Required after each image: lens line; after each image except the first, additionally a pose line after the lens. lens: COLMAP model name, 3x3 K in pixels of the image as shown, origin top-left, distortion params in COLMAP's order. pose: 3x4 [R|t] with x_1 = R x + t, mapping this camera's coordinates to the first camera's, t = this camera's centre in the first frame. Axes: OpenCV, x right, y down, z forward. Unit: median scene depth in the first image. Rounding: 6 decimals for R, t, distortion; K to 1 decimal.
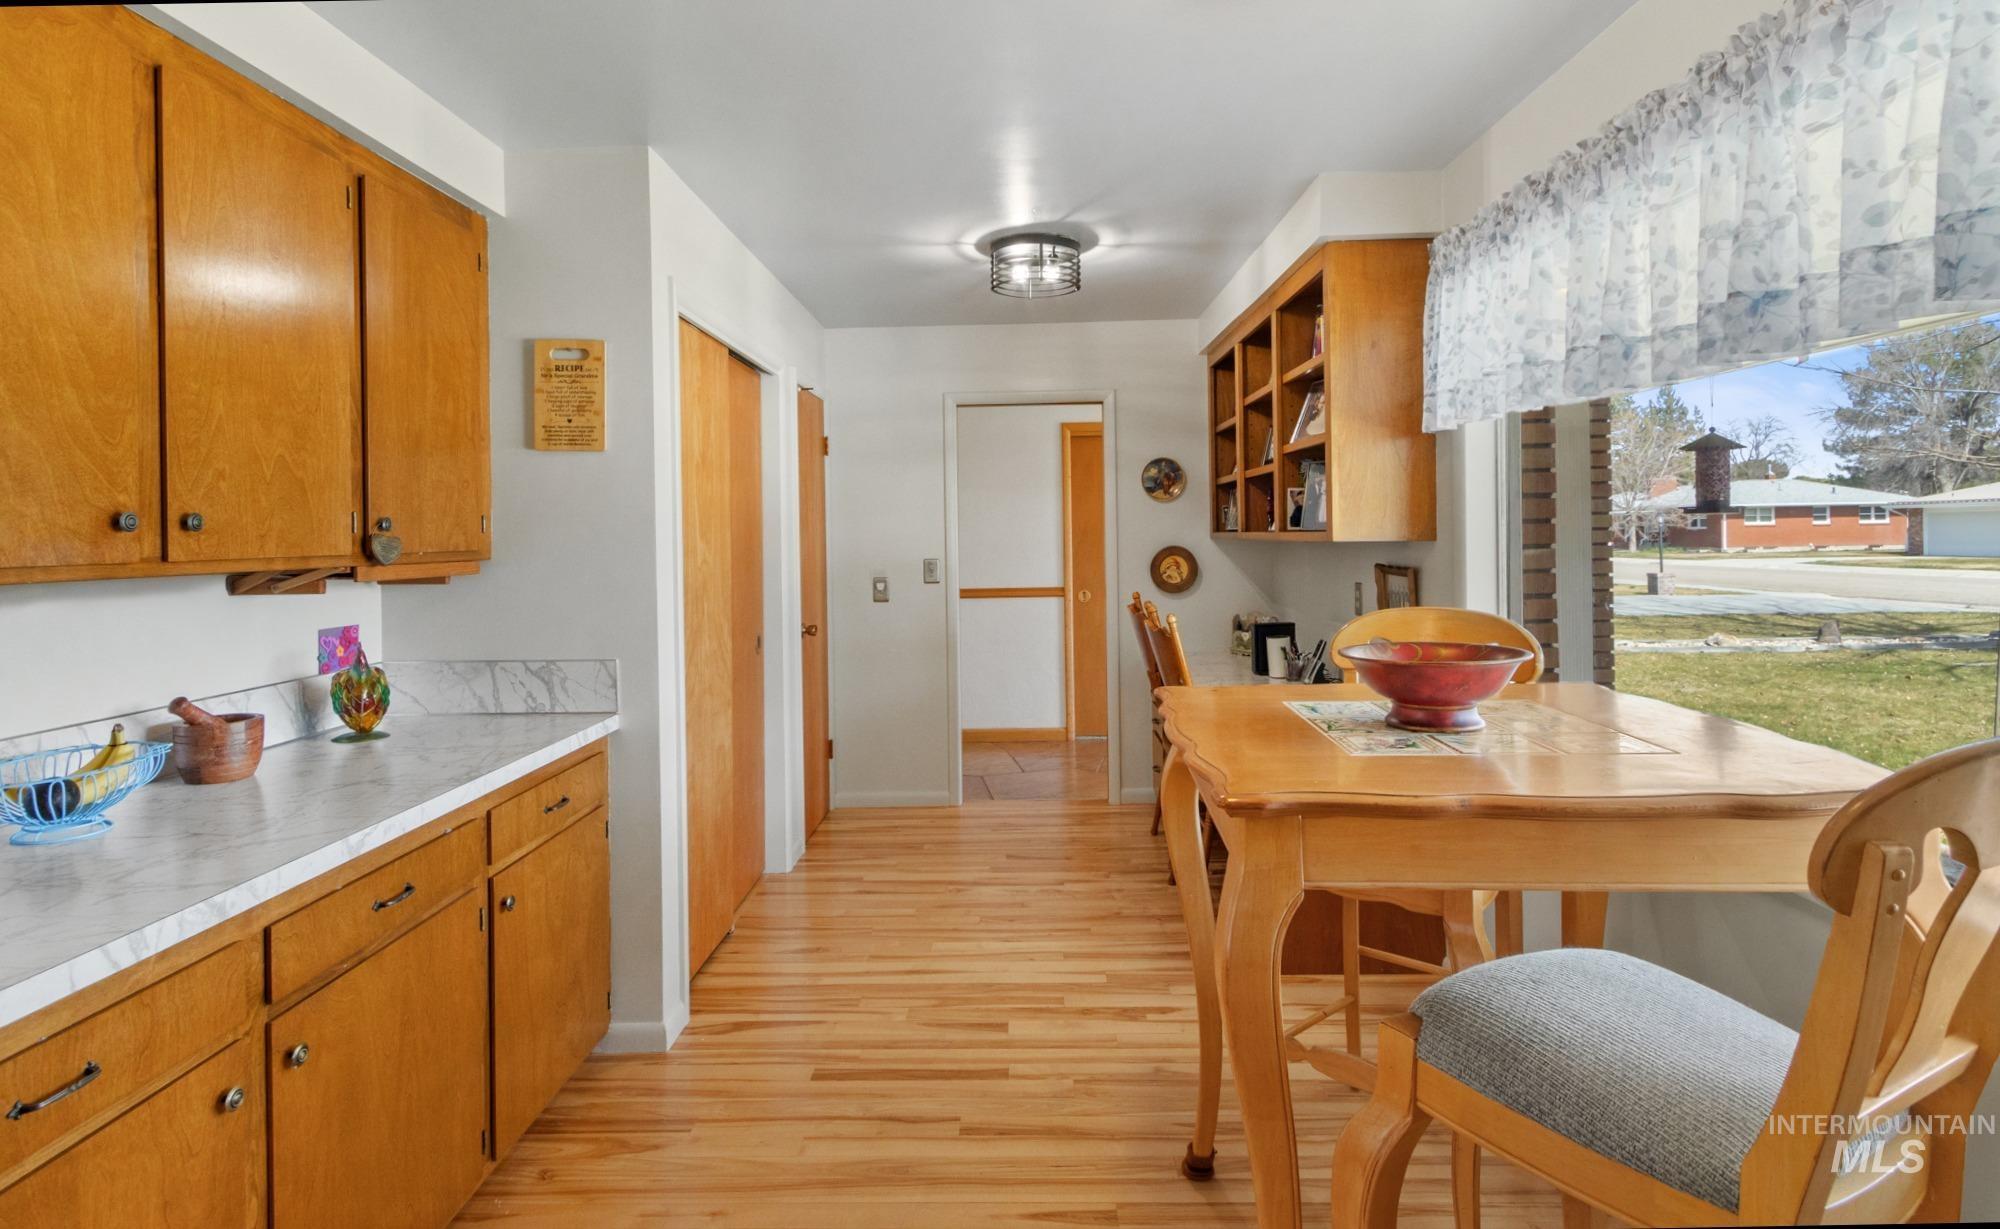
lens RADIAL K [[971.8, 0, 1030.1], [0, 971.8, 542.1], [0, 0, 1]] dist [0.001021, -0.000420]
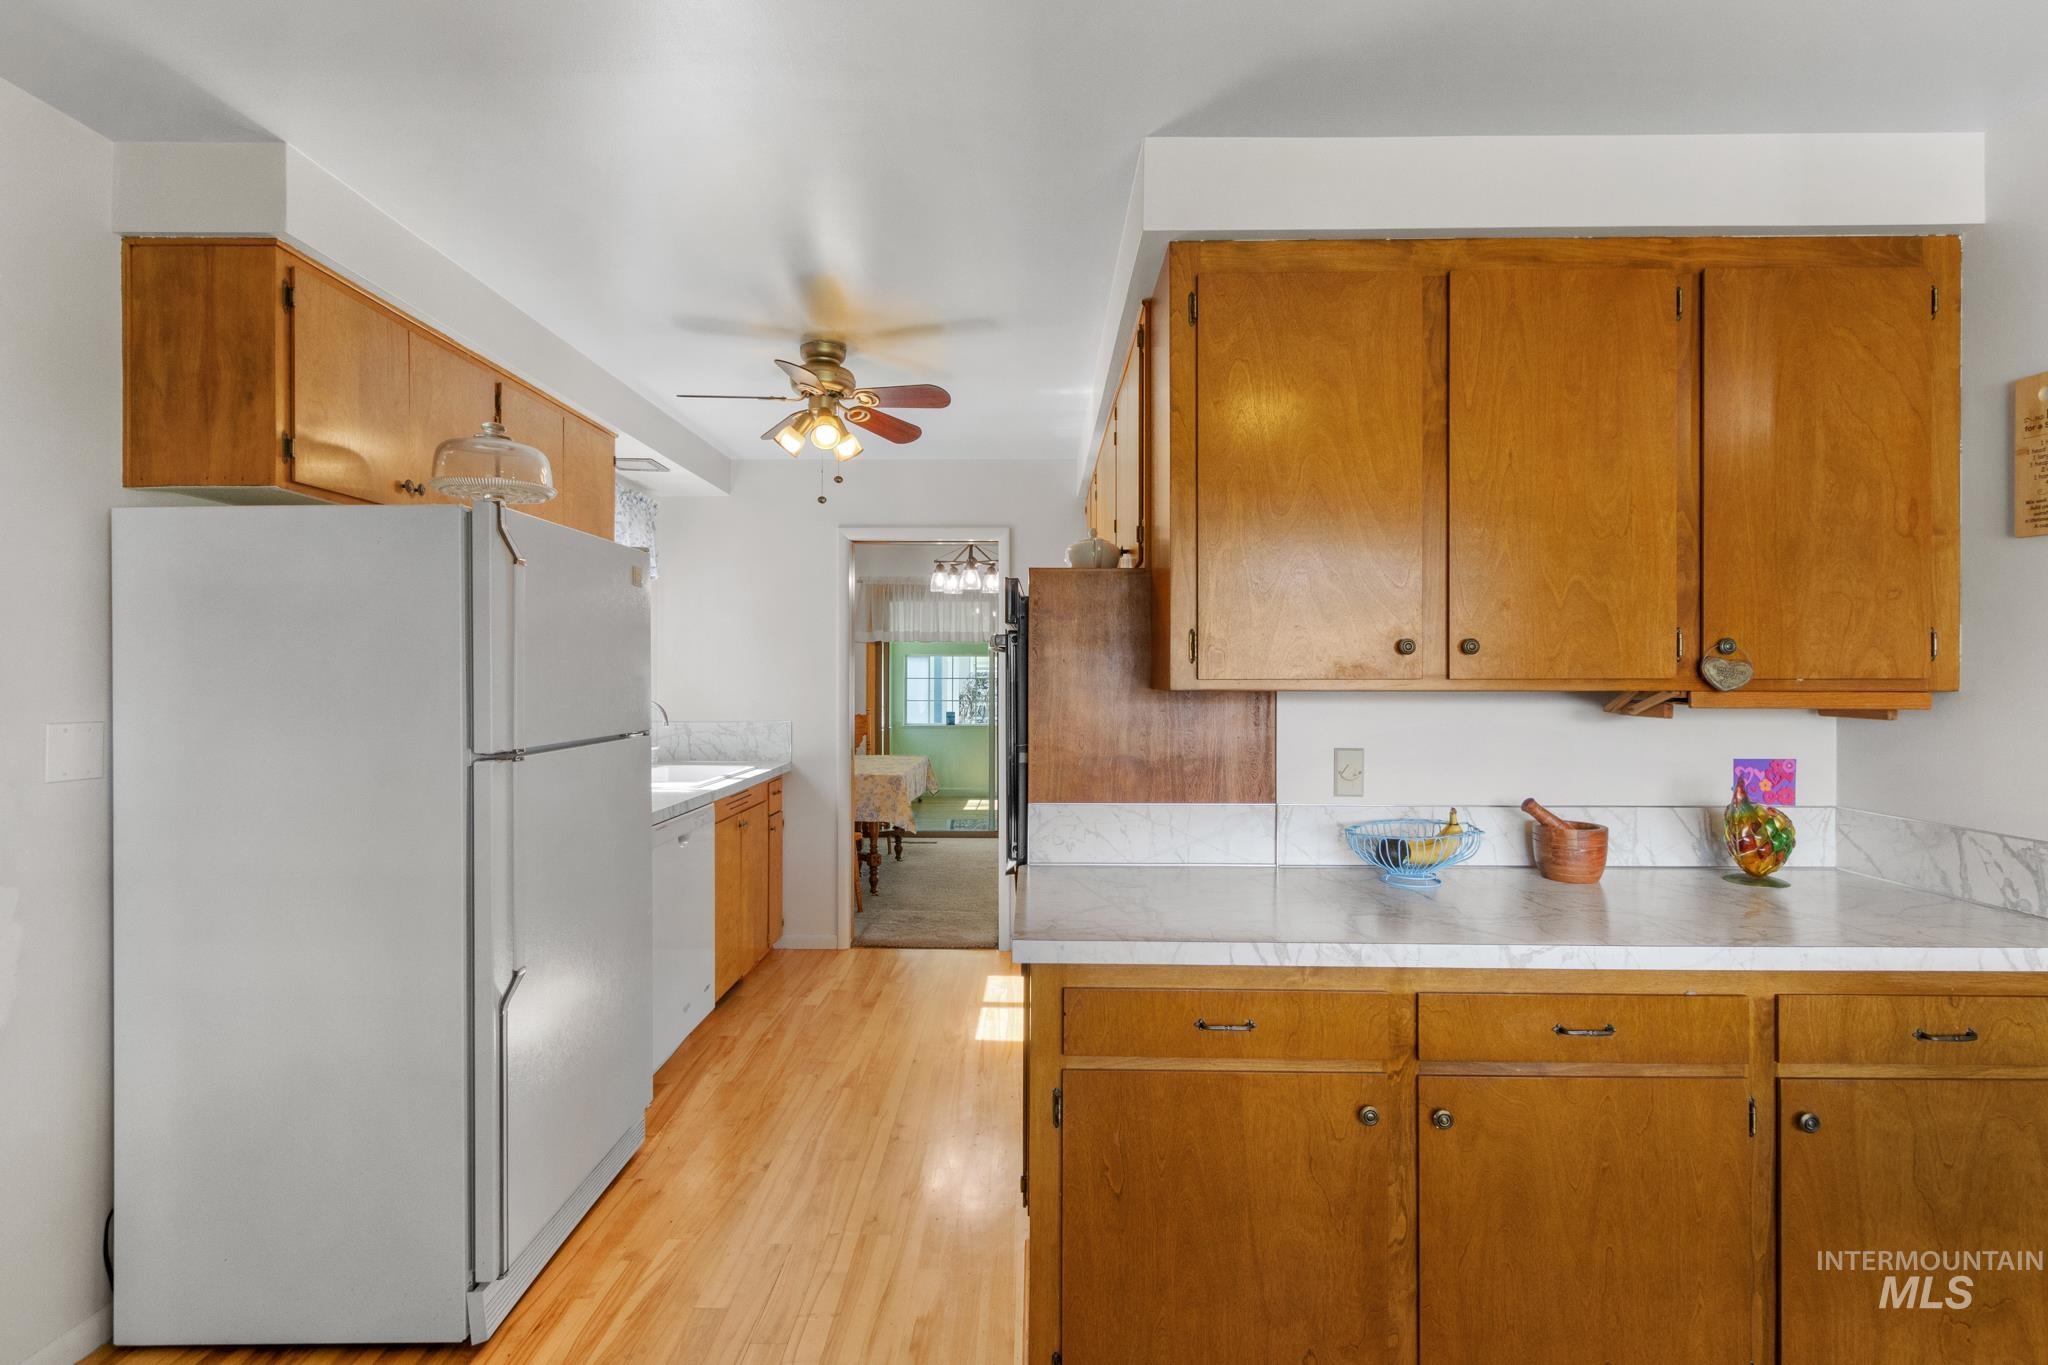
lens RADIAL K [[996.1, 0, 1032.4], [0, 996.1, 671.2], [0, 0, 1]] dist [0.005360, -0.001038]
pose [[-0.008420, 0.010741, -0.999907, 0.220890], [-0.010124, 0.999890, 0.010826, 0.001479], [0.999913, 0.010215, -0.008310, 0.294498]]
